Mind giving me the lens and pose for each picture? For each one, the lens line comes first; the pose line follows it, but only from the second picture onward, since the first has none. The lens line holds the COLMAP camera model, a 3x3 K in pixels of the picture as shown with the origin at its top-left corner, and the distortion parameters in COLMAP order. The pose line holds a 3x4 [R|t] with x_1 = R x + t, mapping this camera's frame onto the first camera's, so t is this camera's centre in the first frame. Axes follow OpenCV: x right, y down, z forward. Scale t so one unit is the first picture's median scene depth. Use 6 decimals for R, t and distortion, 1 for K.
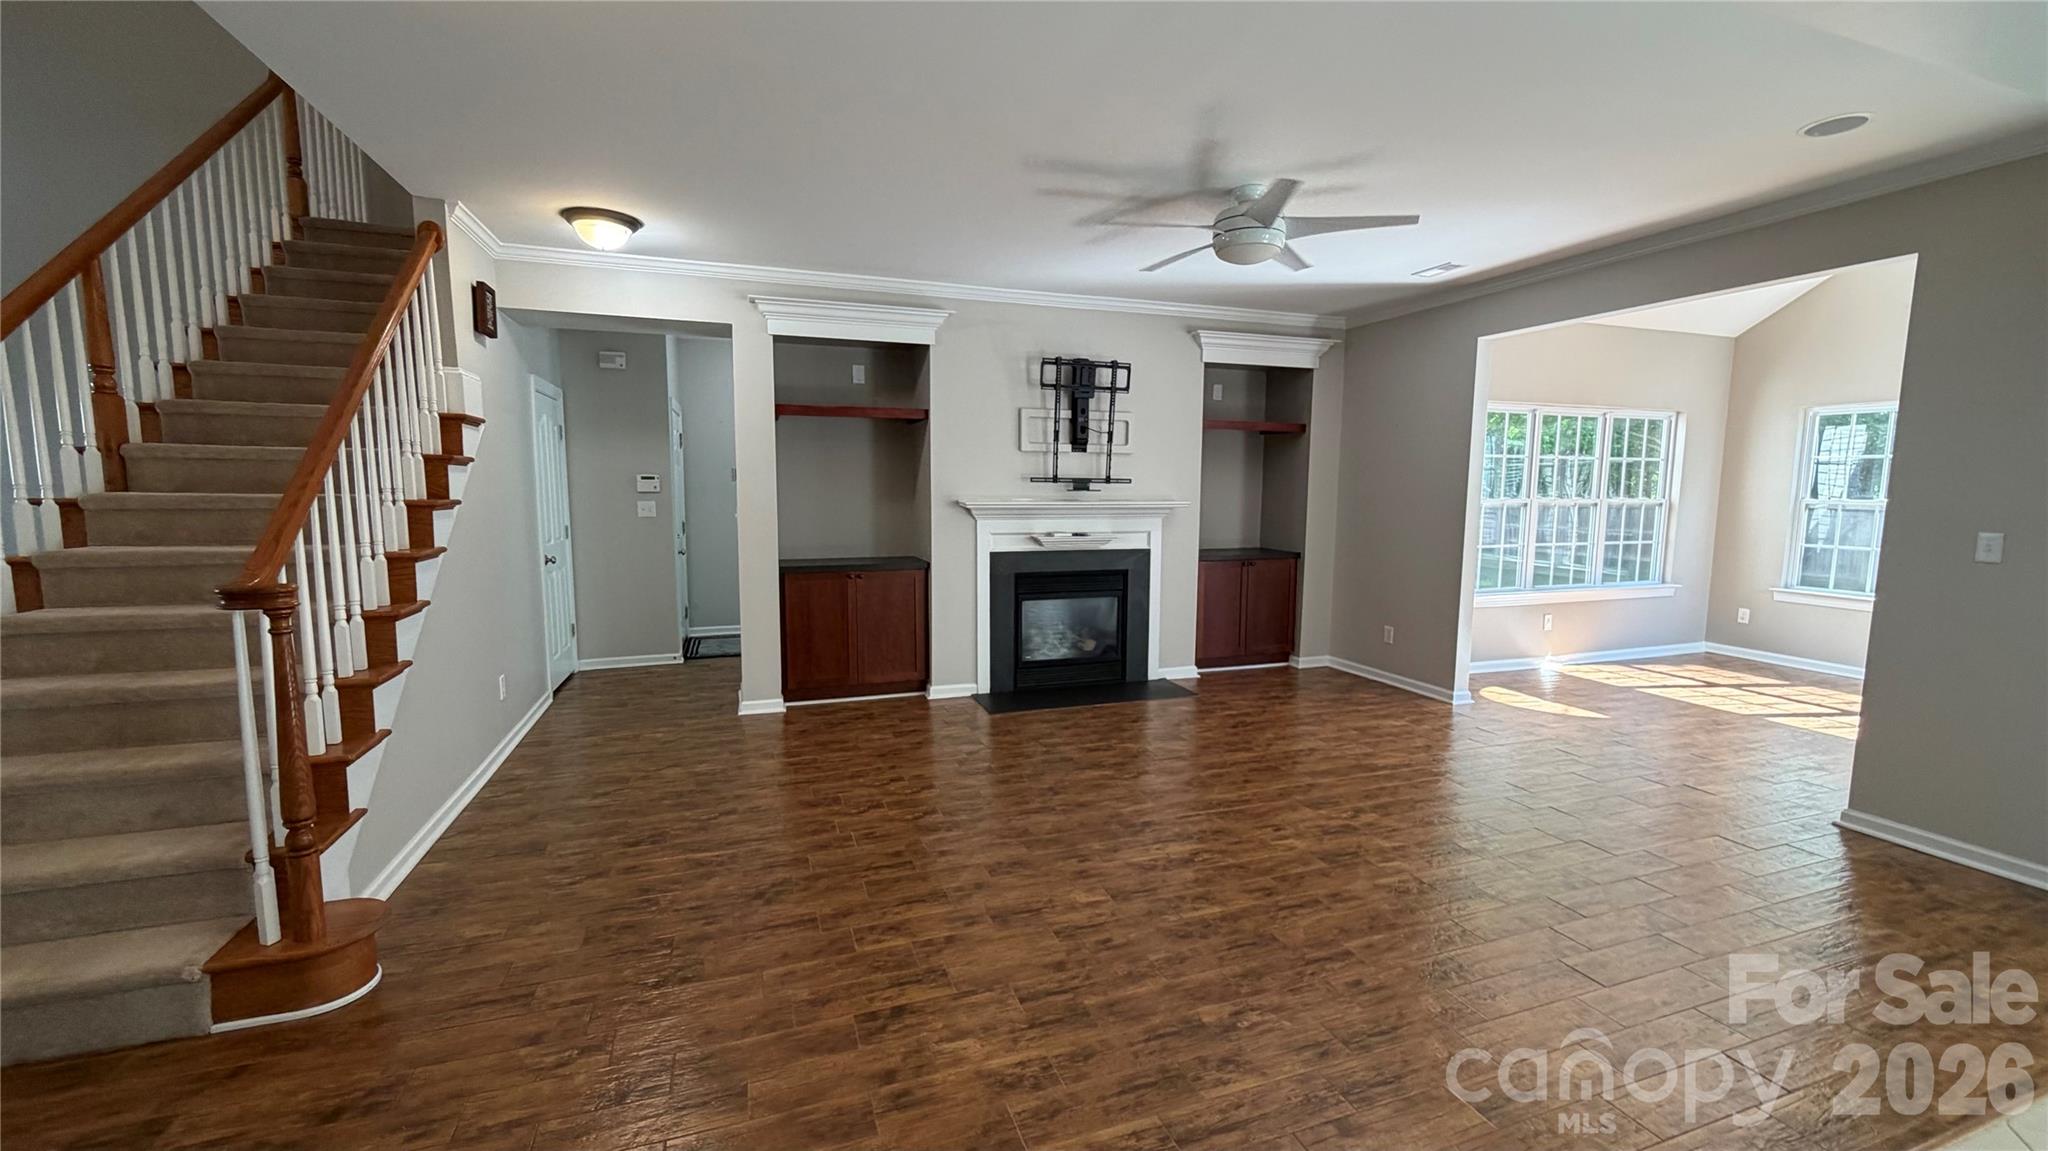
lens RADIAL K [[818.6, 0, 1024.8], [0, 818.6, 573.0], [0, 0, 1]] dist [0.000166, 0.000217]
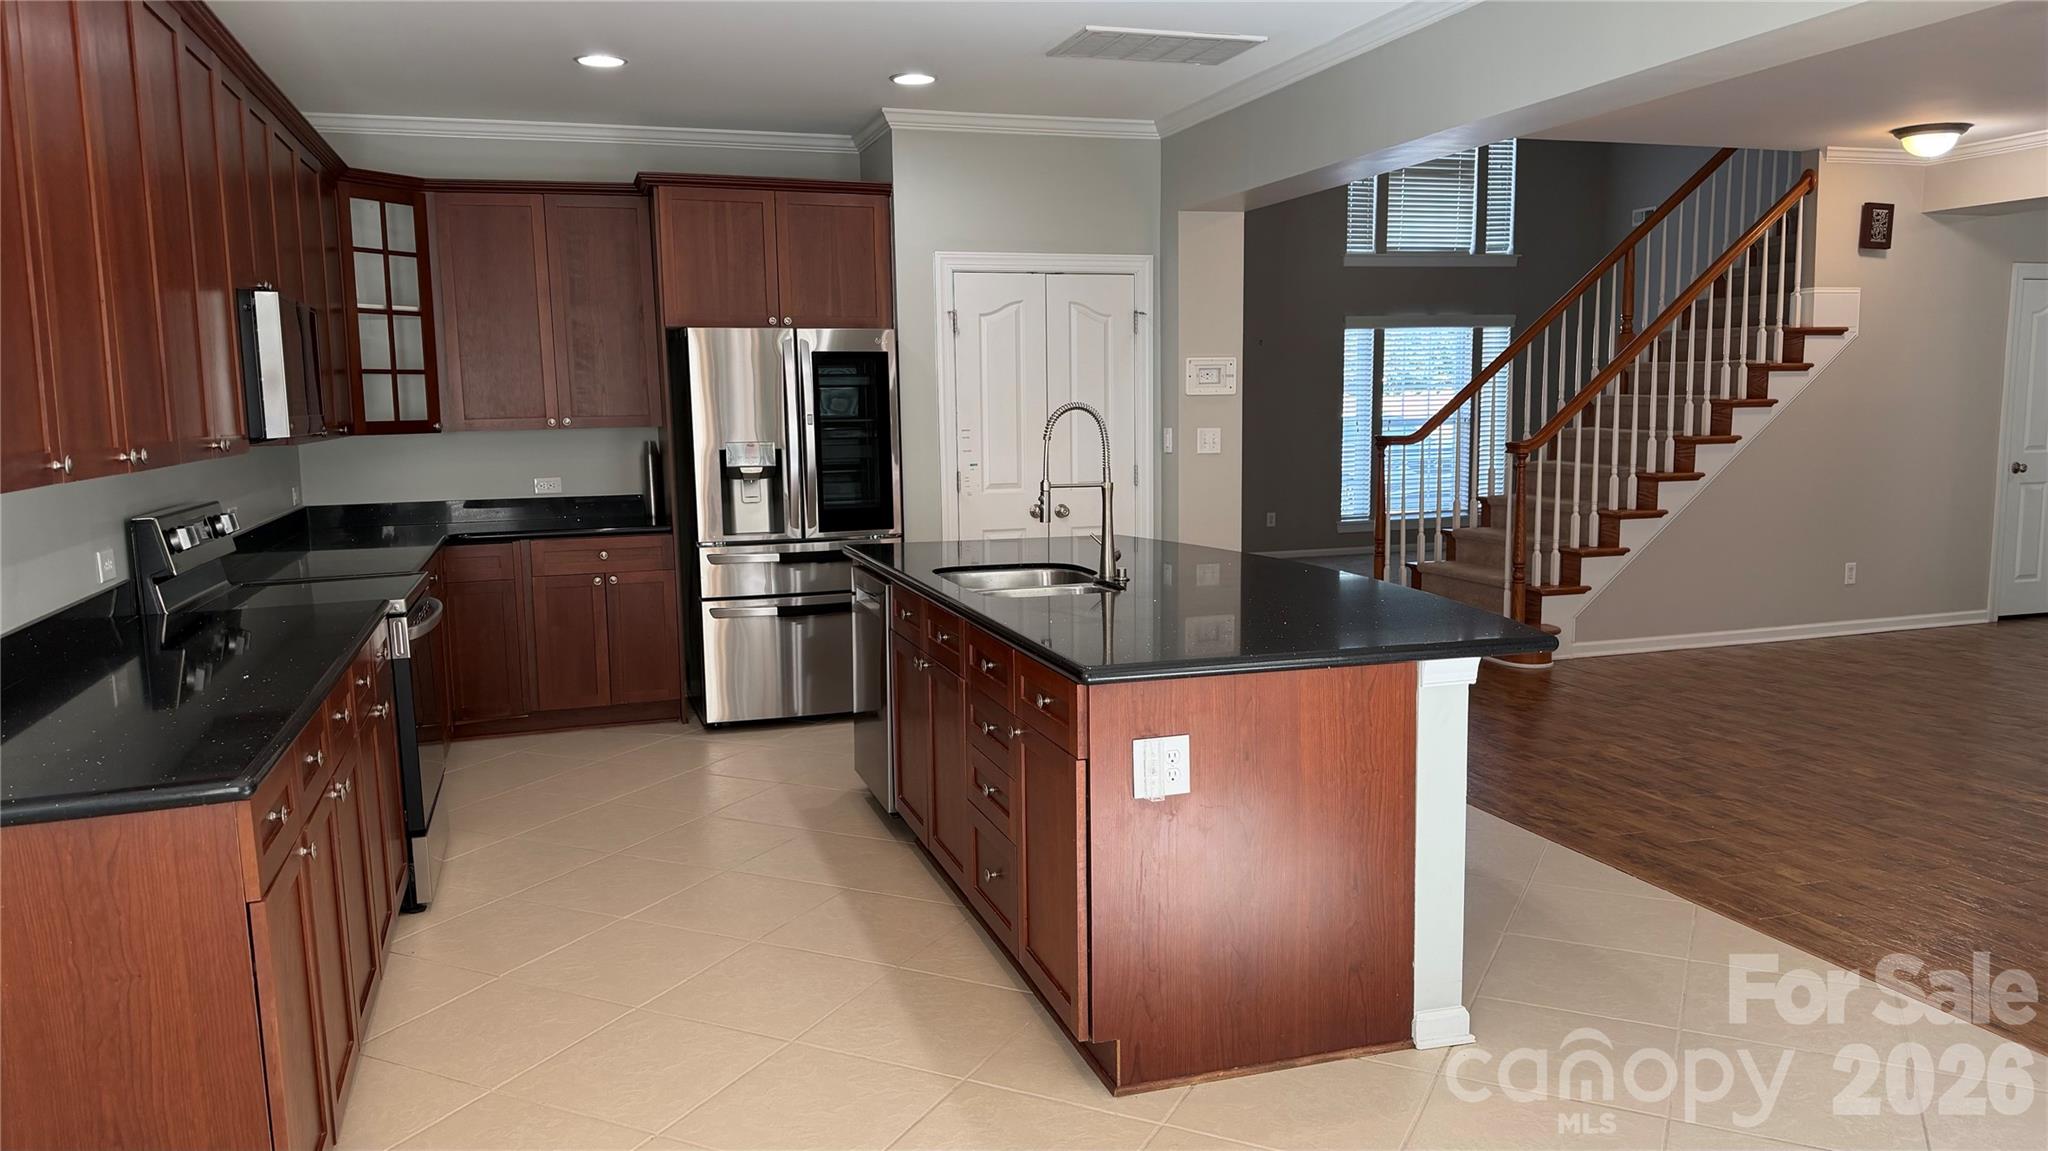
lens RADIAL K [[1432.2, 0, 1009.1], [0, 1432.2, 576.4], [0, 0, 1]] dist [-0.007438, -0.013878]
pose [[-0.038068, 0.121560, -0.991854, 1.028234], [-0.088498, 0.988263, 0.124517, 0.005648], [0.995349, 0.092517, -0.026864, -0.045608]]
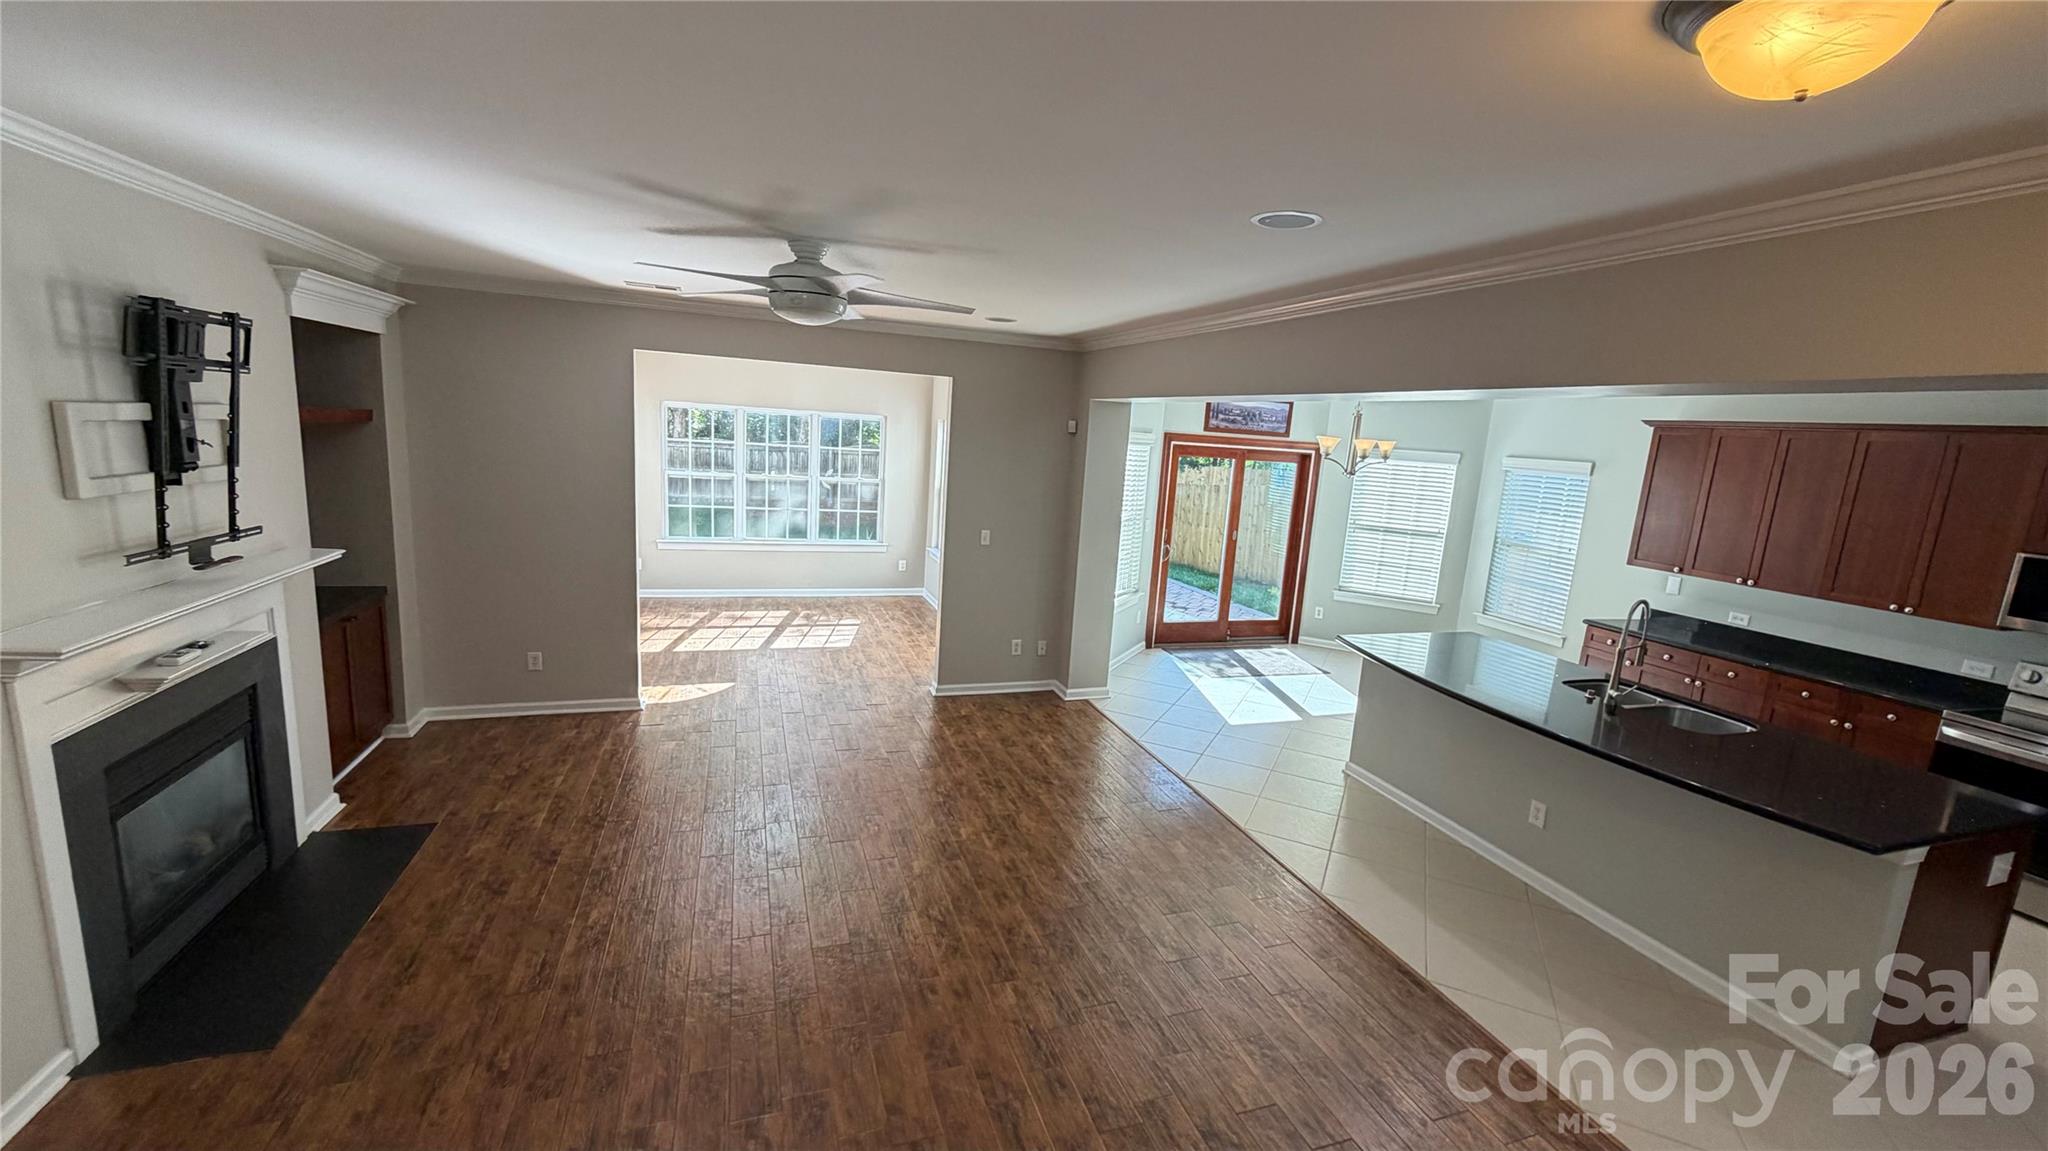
lens RADIAL K [[818.6, 0, 1034.7], [0, 818.6, 576.1], [0, 0, 1]] dist [0.000166, 0.000217]
pose [[0.002465, -0.182913, 0.983126, -0.452917], [0.044356, 0.982181, 0.182626, -0.169619], [-0.999013, 0.043157, 0.010534, 0.494493]]
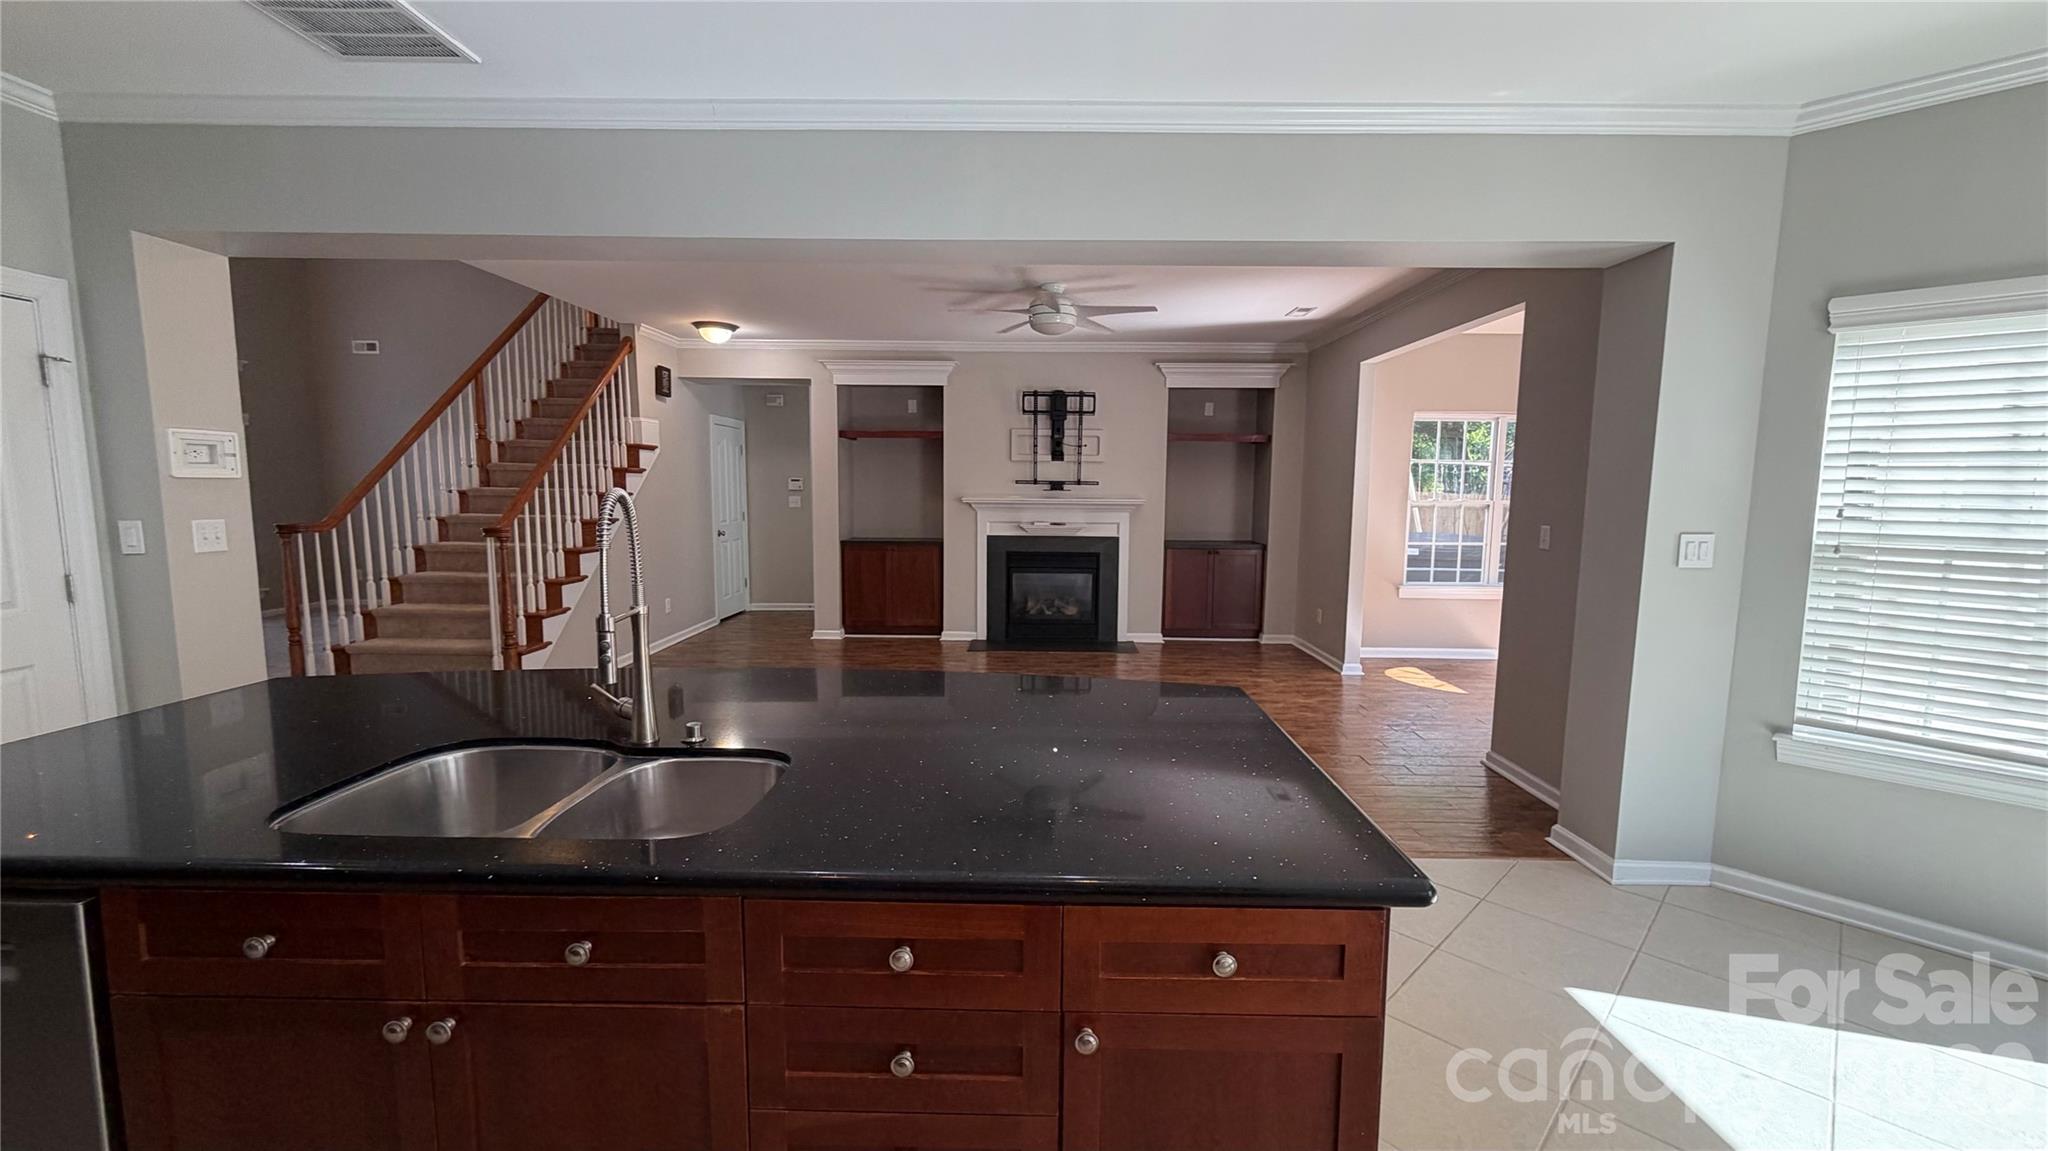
lens RADIAL K [[818.6, 0, 1028.0], [0, 818.6, 568.4], [0, 0, 1]] dist [0.000166, 0.000217]
pose [[0.939530, 0.037653, -0.340391, 0.496423], [-0.040651, 0.999172, -0.001679, 0.029486], [0.340046, 0.015414, 0.940283, -0.256548]]
